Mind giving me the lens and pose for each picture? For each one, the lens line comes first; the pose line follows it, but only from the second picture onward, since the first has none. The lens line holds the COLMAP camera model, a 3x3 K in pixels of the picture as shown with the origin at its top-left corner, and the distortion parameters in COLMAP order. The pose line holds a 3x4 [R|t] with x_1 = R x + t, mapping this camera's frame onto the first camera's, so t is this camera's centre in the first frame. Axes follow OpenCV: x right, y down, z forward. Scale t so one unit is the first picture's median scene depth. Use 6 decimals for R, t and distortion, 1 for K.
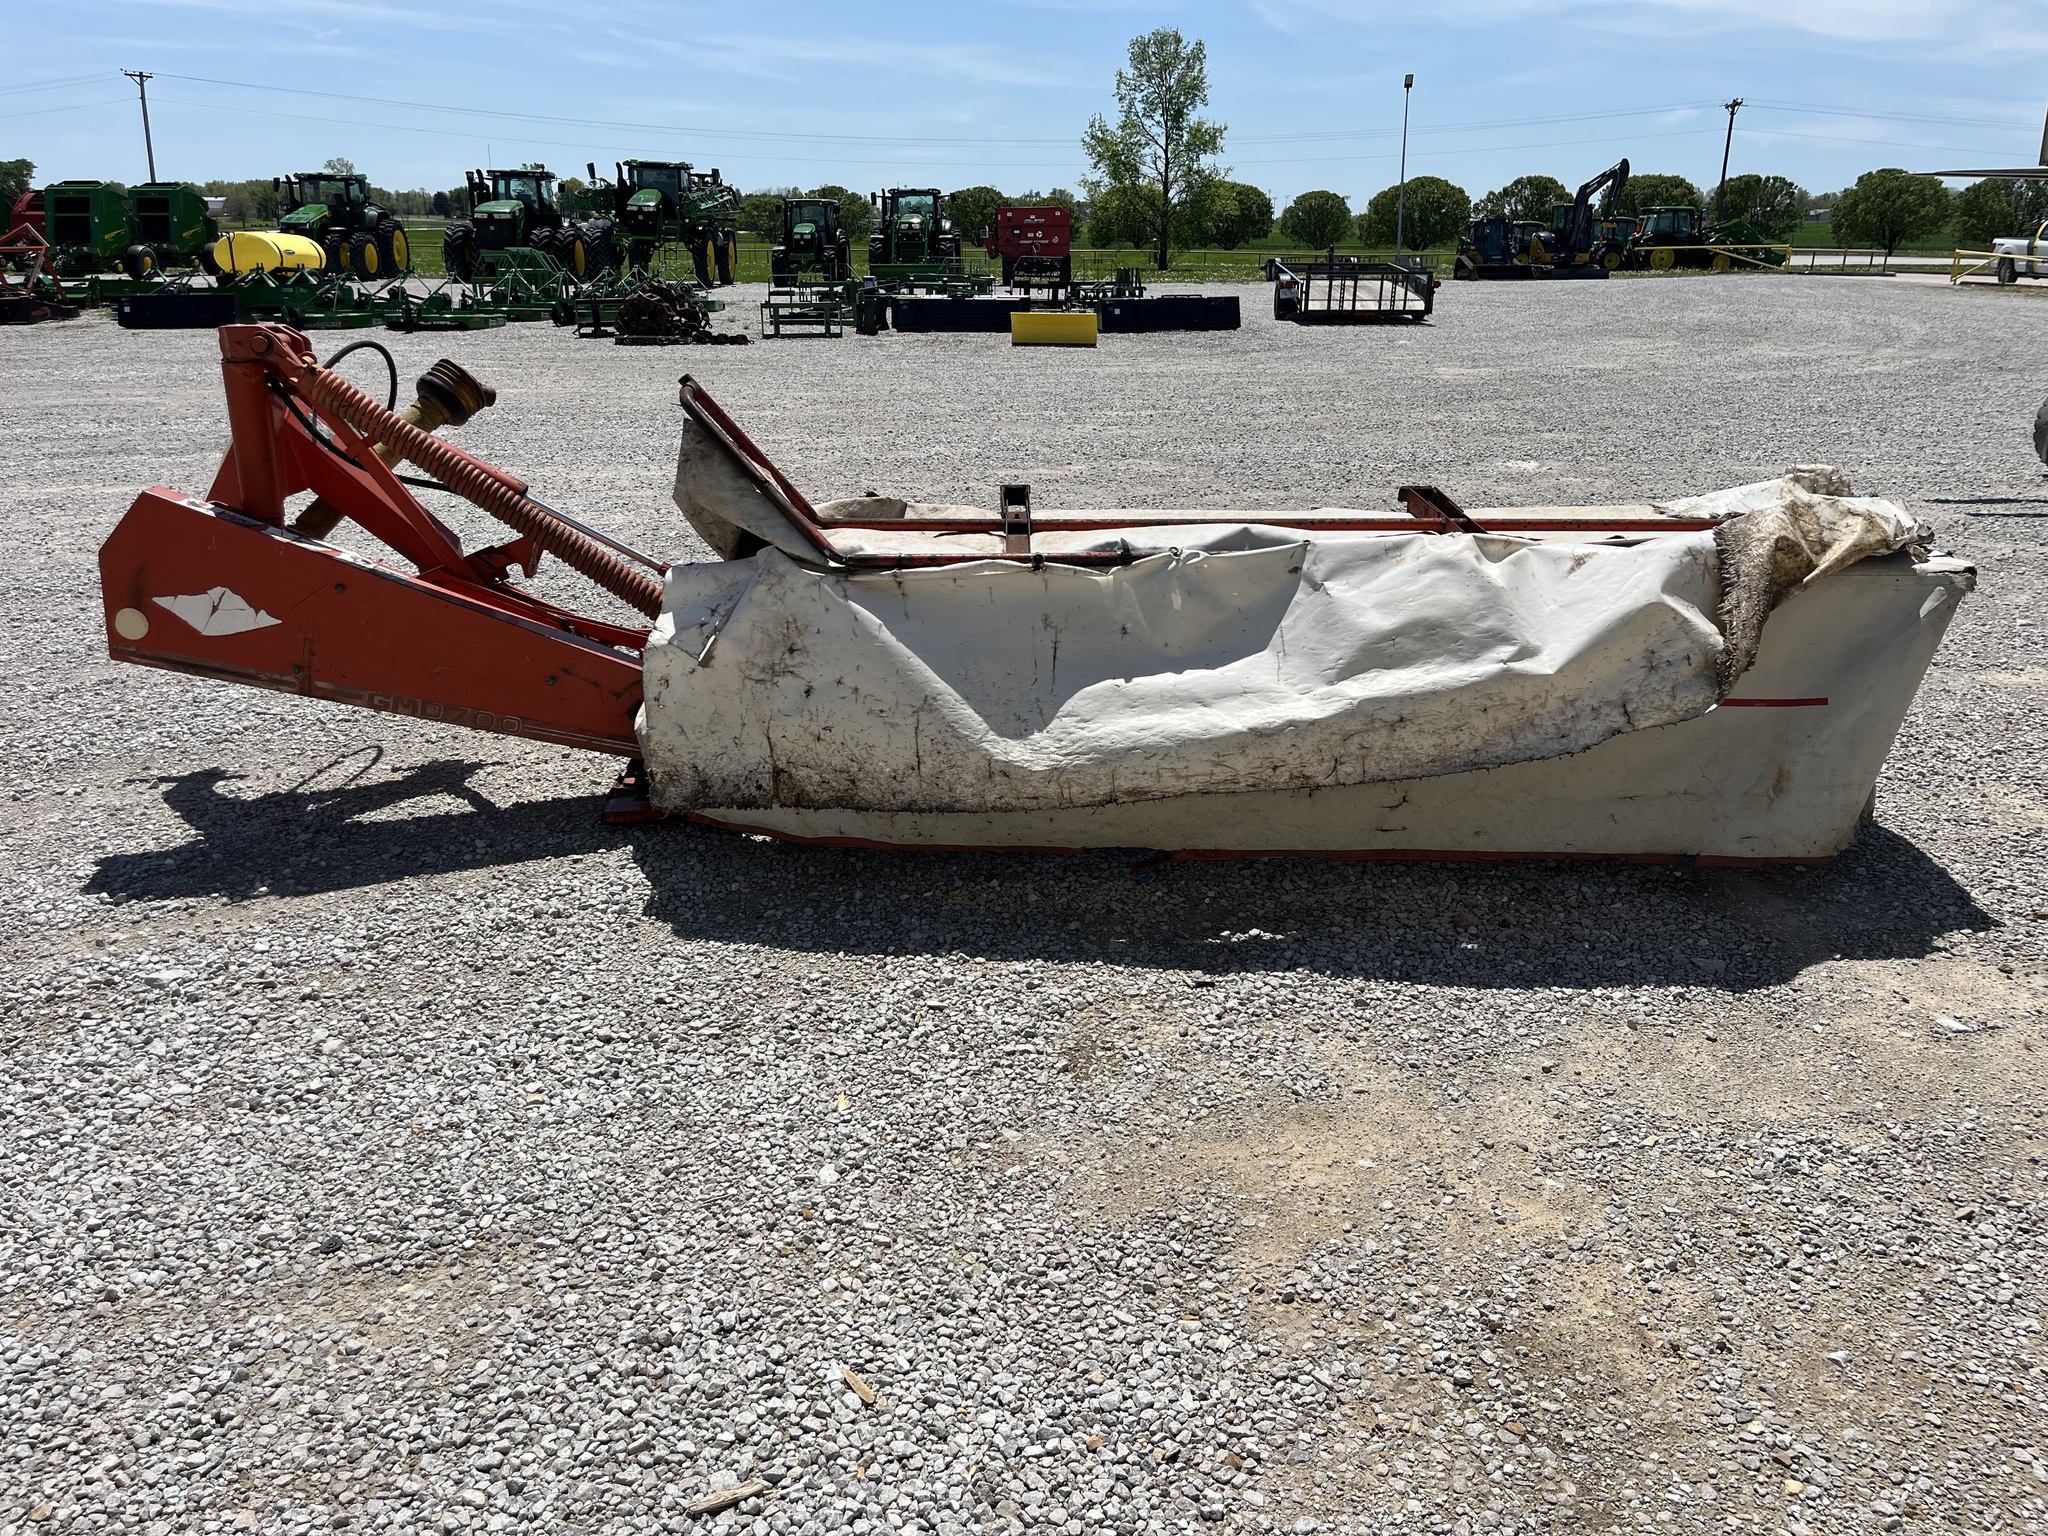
lens RADIAL K [[1543.4, 0, 1027.7], [0, 1543.4, 759.9], [0, 0, 1]] dist [0.103421, -0.152345]
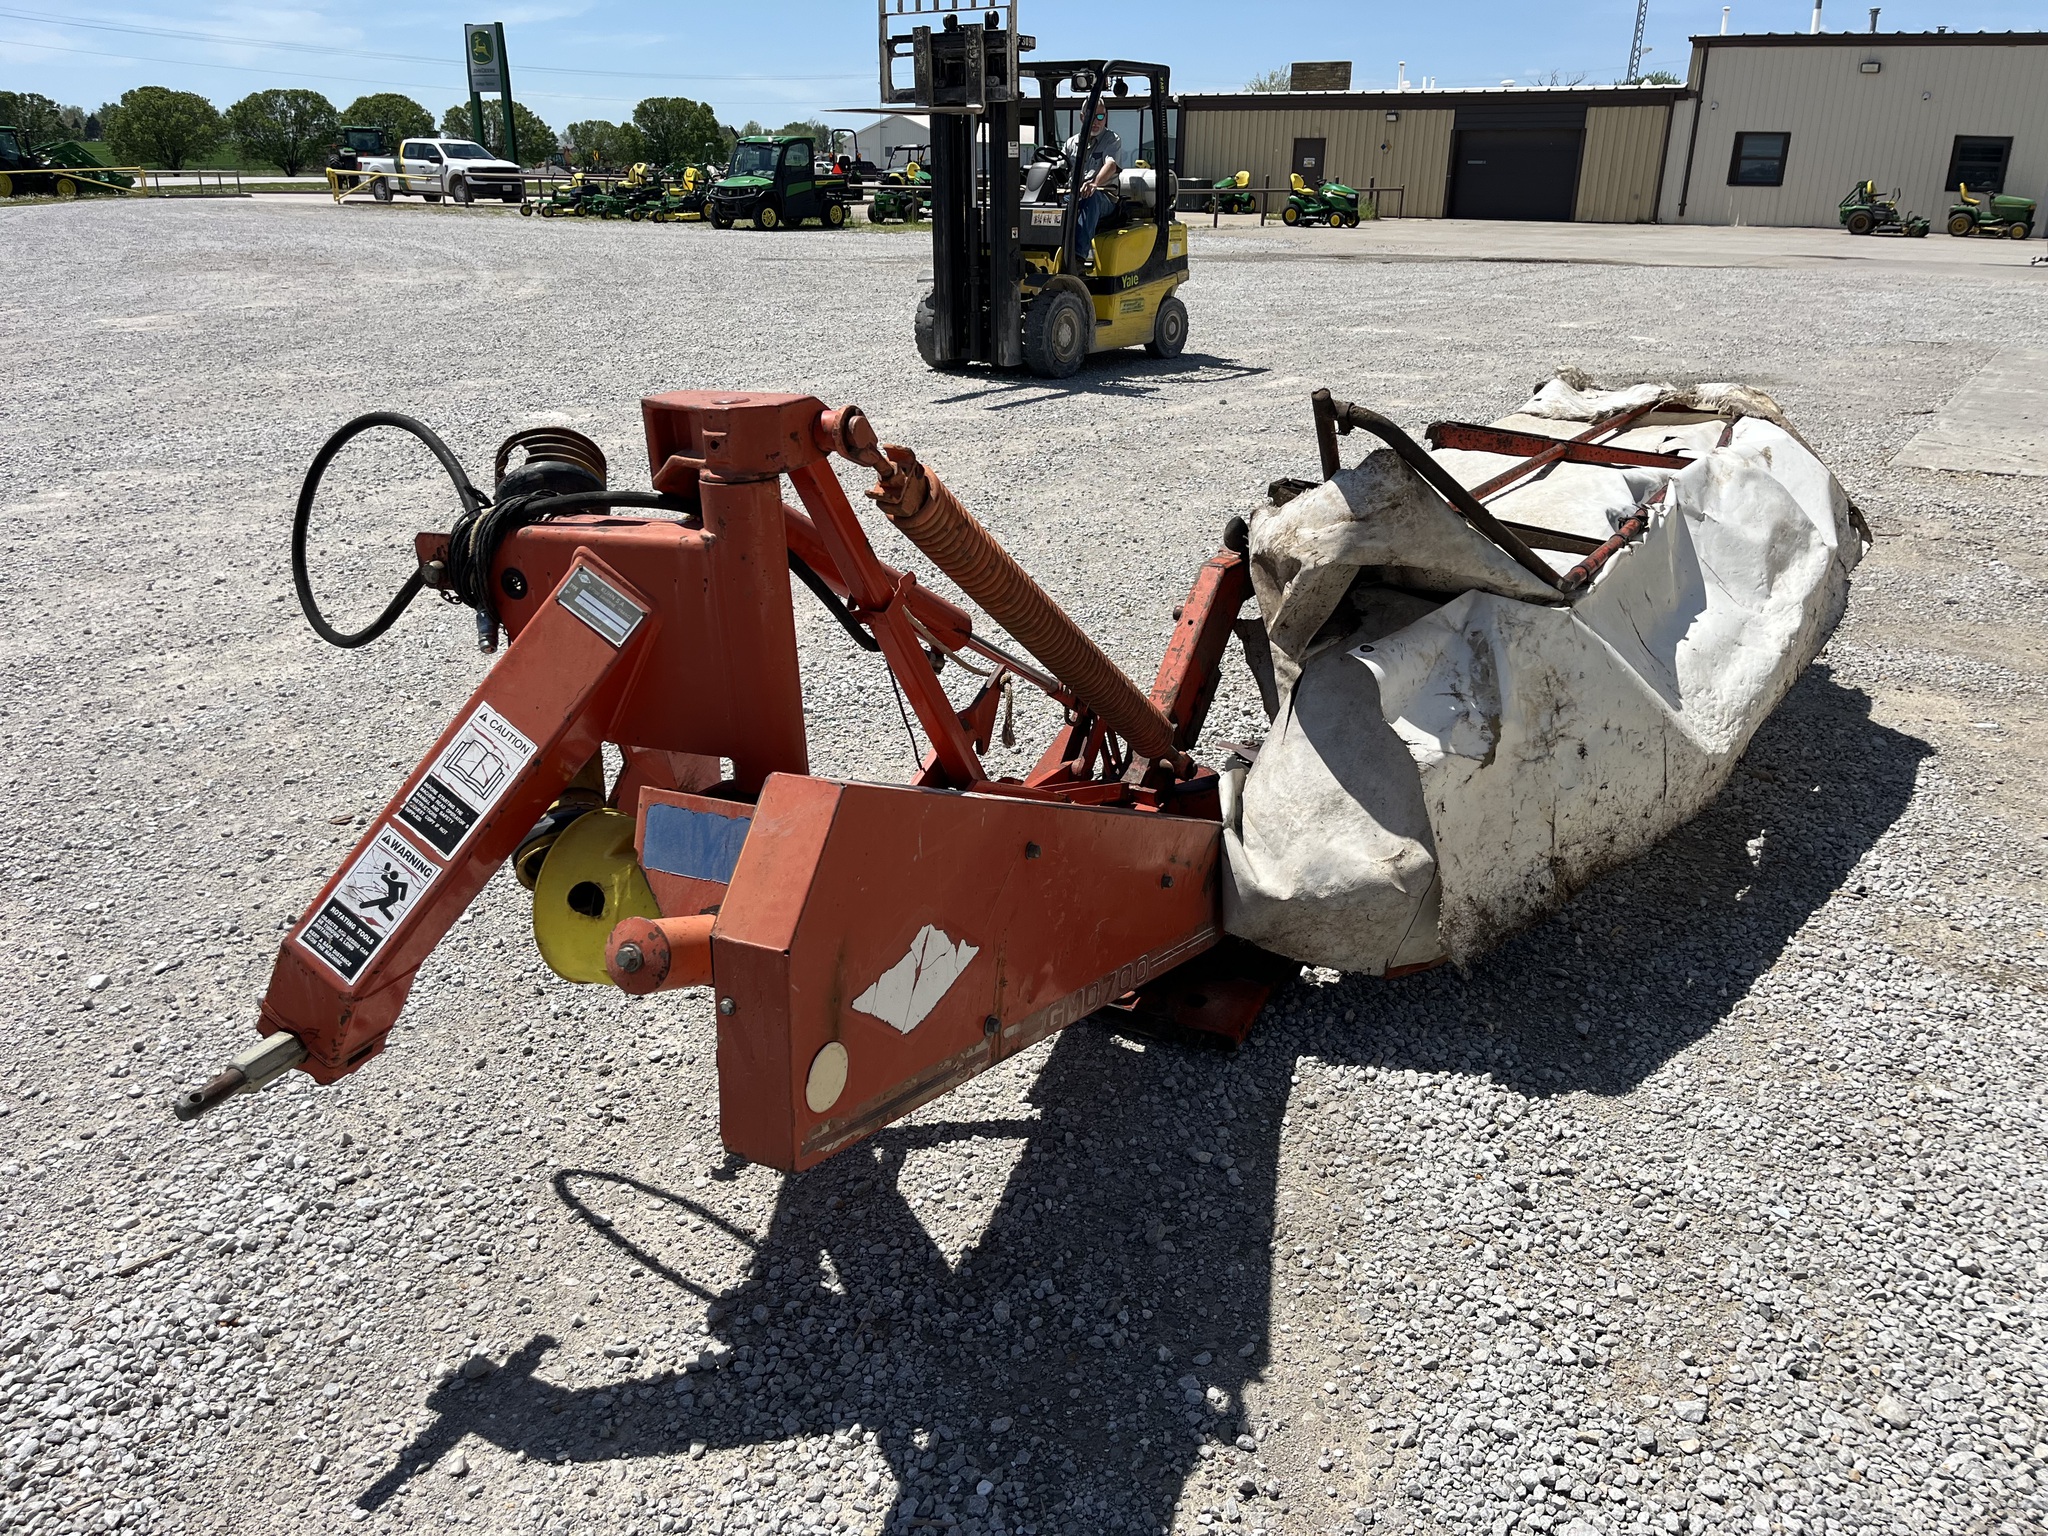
lens RADIAL K [[1572.6, 0, 1029.9], [0, 1572.6, 729.1], [0, 0, 1]] dist [0.059925, -0.099443]
pose [[0.570018, -0.276167, 0.773829, -0.102772], [0.256471, 0.954566, 0.151748, -0.027804], [-0.780578, 0.111965, 0.614949, 0.077238]]
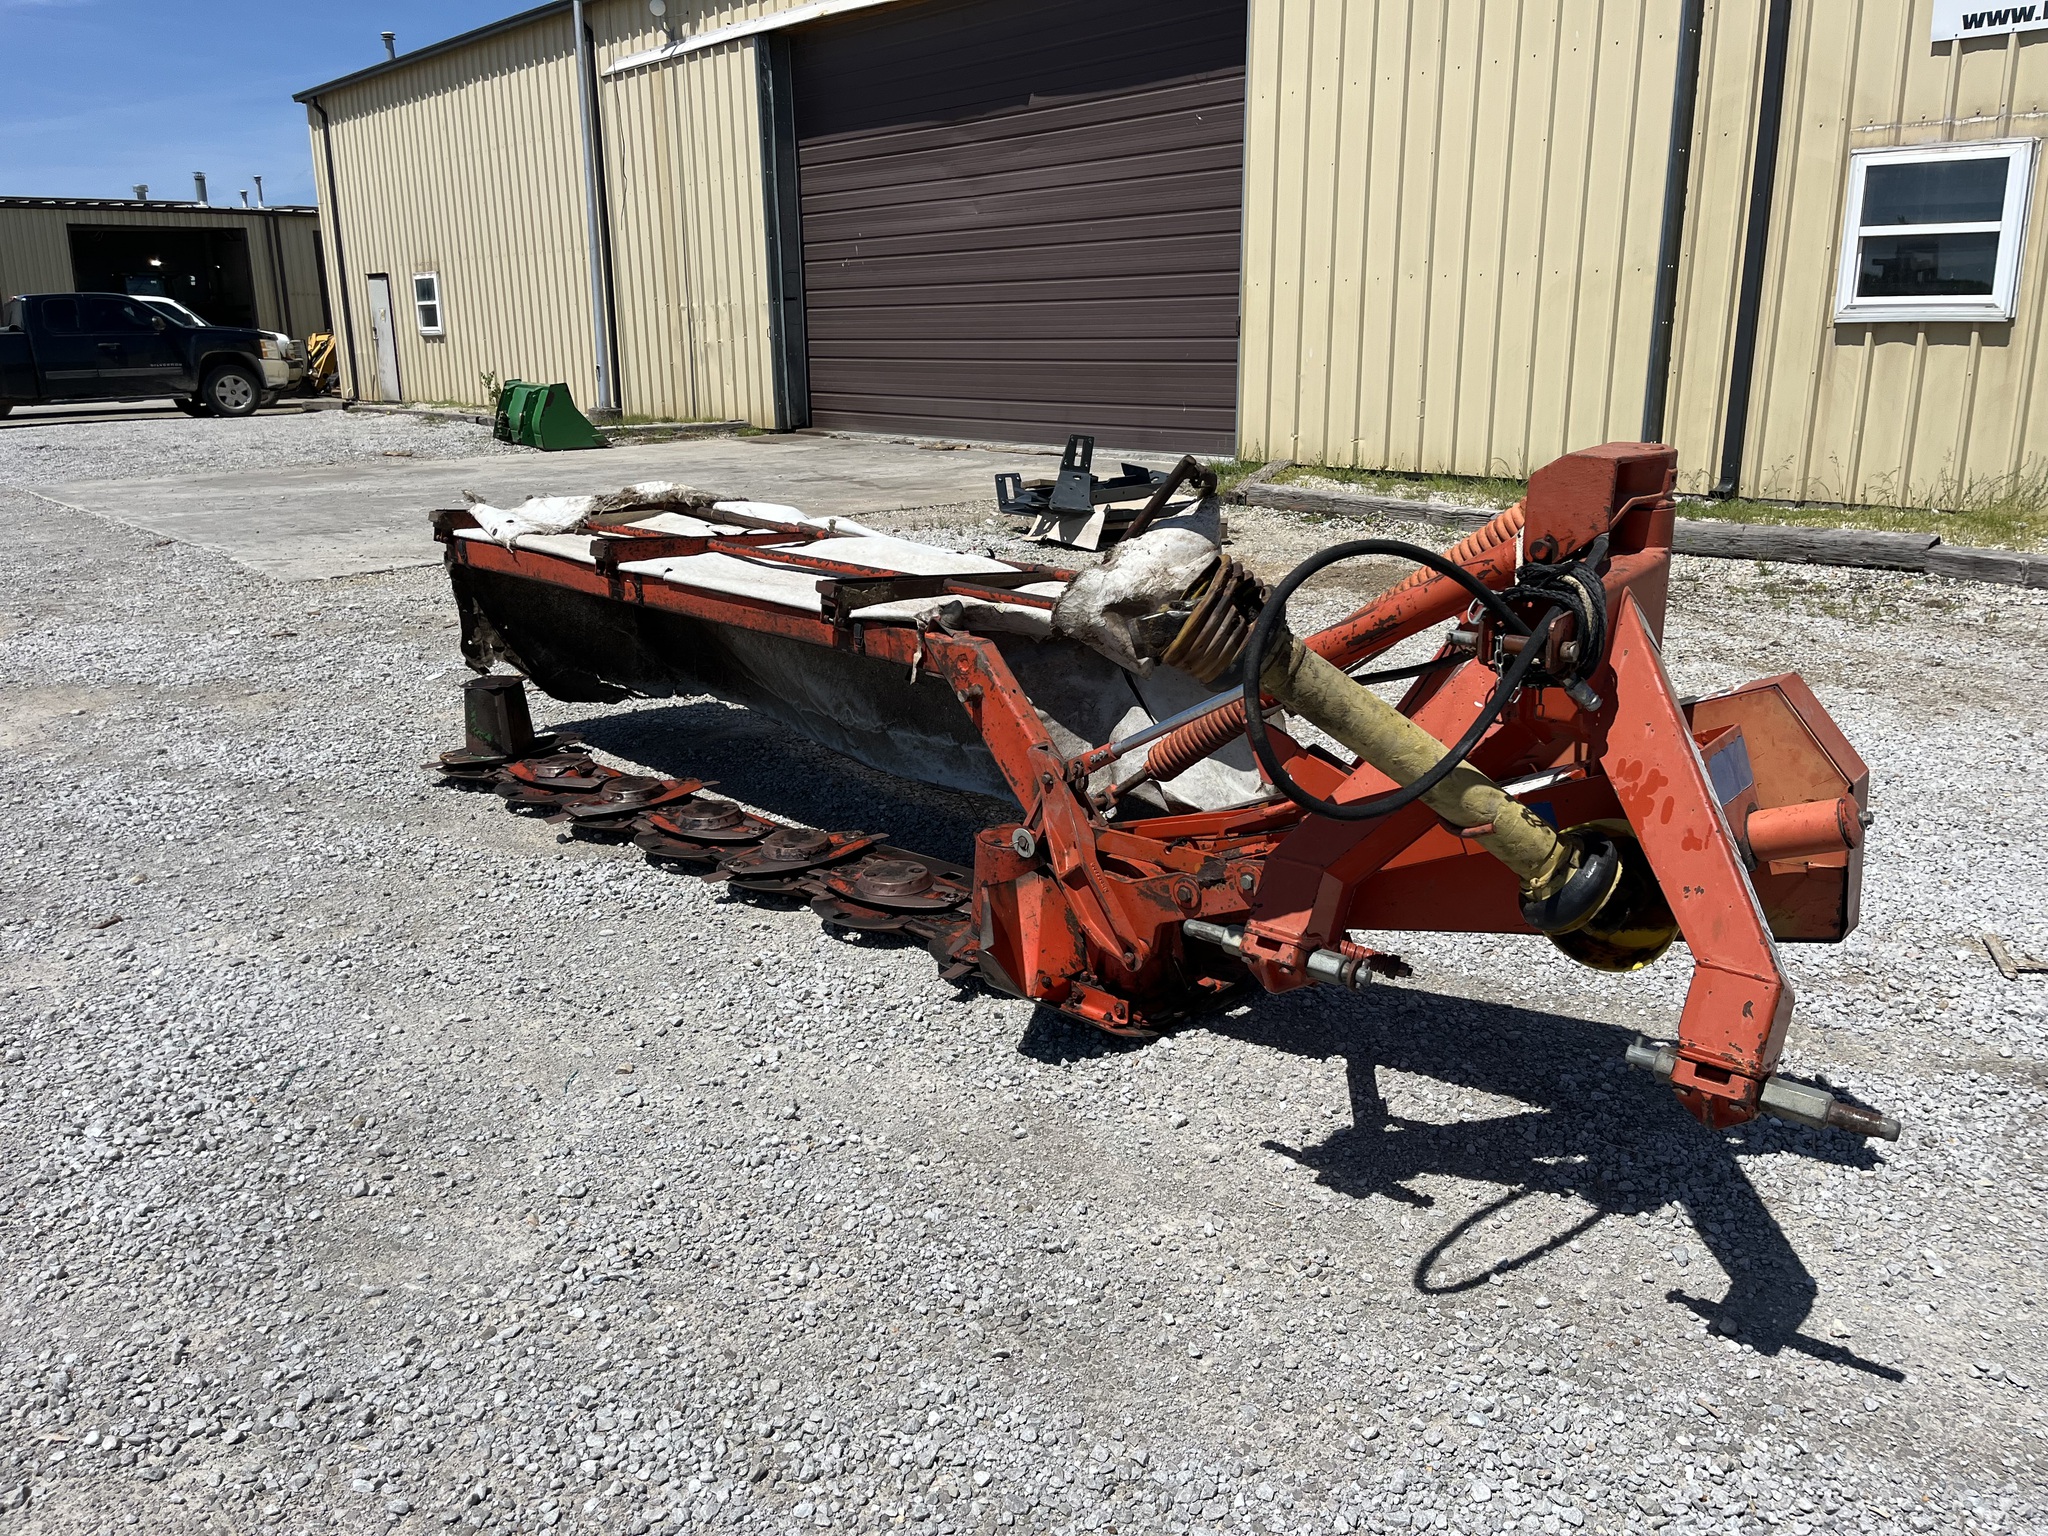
lens RADIAL K [[1561.5, 0, 1037.0], [0, 1561.5, 722.8], [0, 0, 1]] dist [0.080138, -0.116982]
pose [[-0.658126, -0.186714, 0.729389, -0.099542], [0.244232, 0.863434, 0.441398, -0.061607], [-0.712195, 0.468636, -0.522646, 0.183676]]
